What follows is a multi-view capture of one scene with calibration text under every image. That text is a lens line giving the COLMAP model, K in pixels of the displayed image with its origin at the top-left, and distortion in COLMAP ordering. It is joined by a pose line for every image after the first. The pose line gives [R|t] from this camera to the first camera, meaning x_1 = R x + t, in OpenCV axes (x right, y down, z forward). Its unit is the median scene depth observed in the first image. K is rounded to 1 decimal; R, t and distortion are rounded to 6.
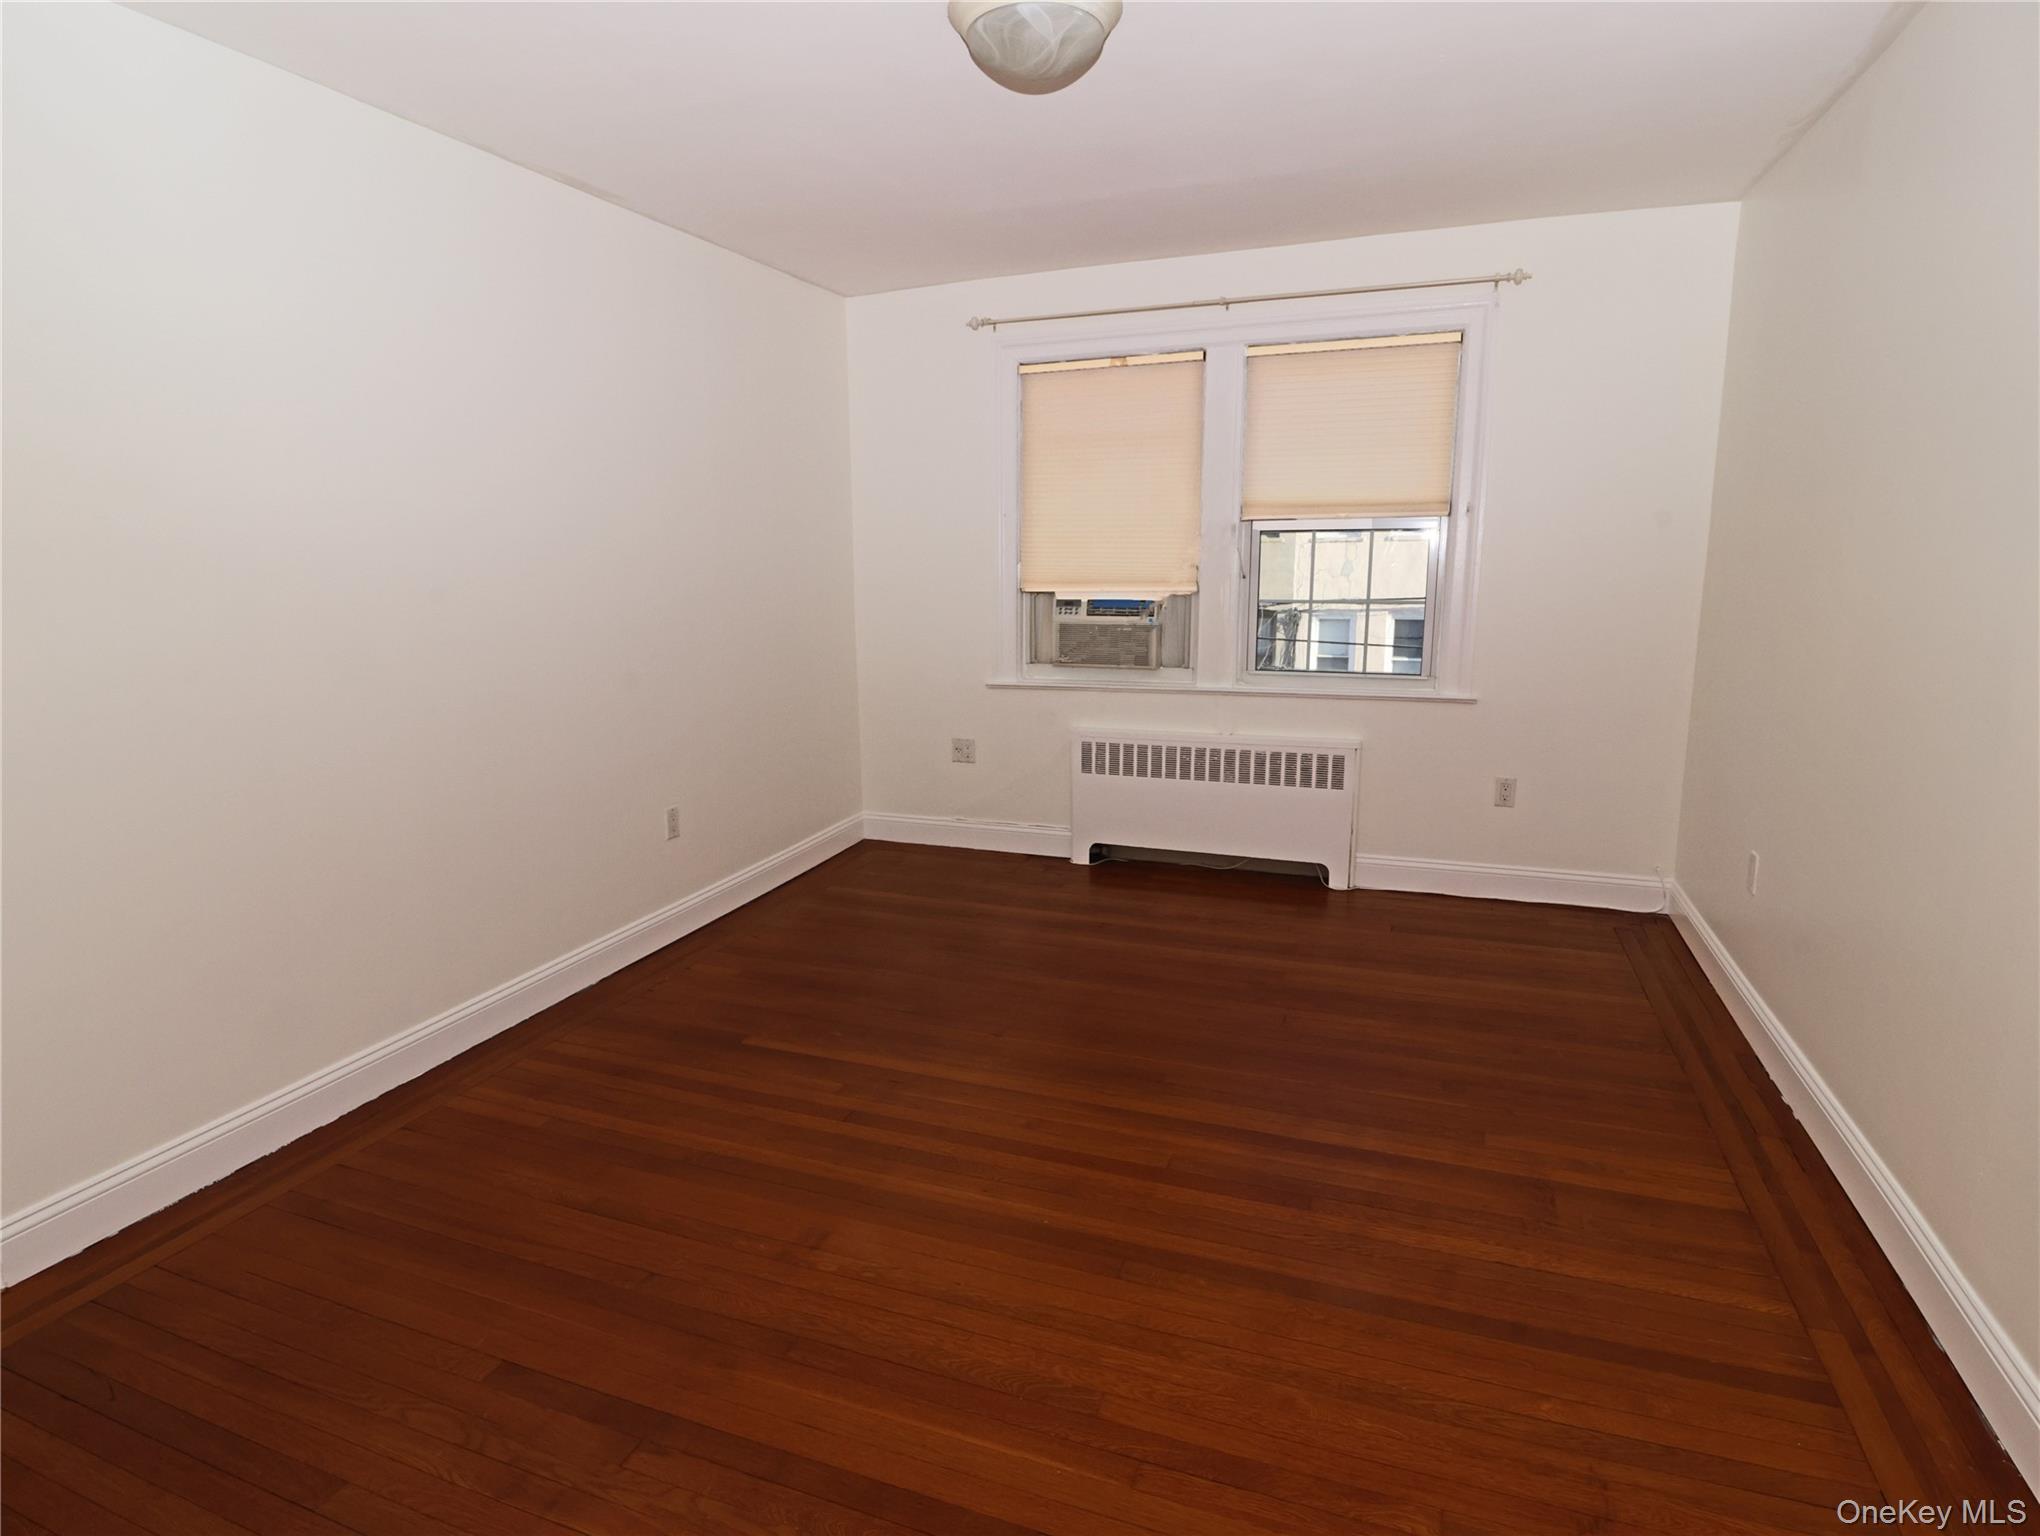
lens RADIAL K [[1079.1, 0, 1008.3], [0, 1079.1, 760.9], [0, 0, 1]] dist [-0.001882, -0.001183]
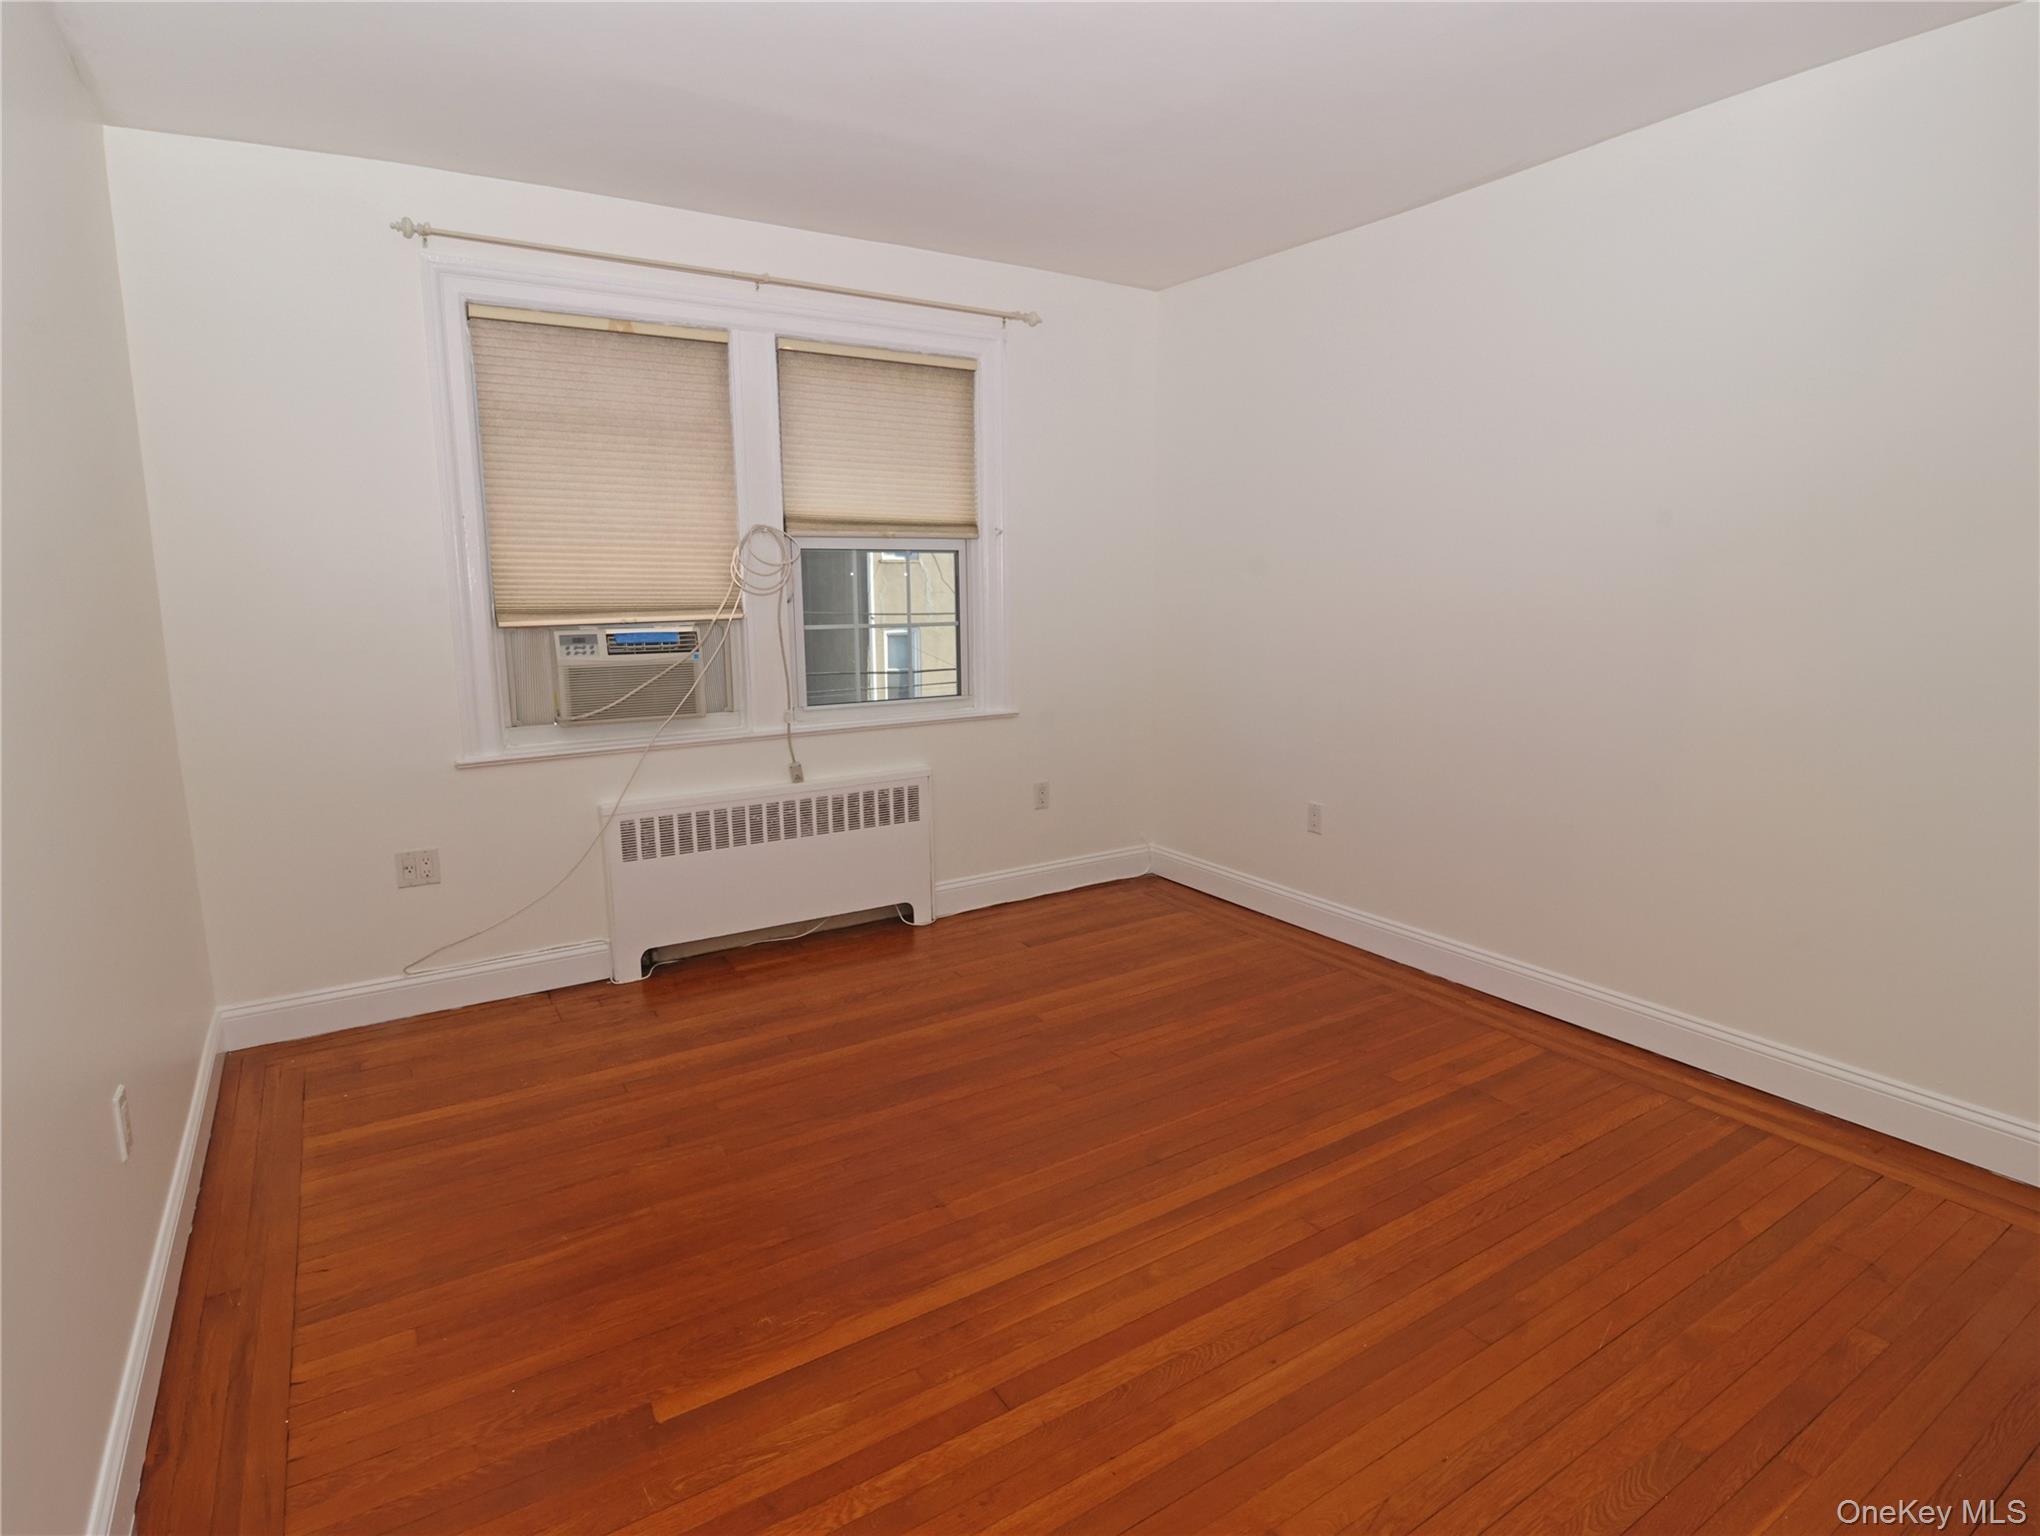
lens RADIAL K [[1079.1, 0, 1008.3], [0, 1079.1, 760.9], [0, 0, 1]] dist [-0.001882, -0.001183]
pose [[0.599343, -0.128902, 0.790046, -0.385378], [0.153241, 0.987172, 0.044814, -0.055559], [-0.785688, 0.094208, 0.611408, 0.343057]]
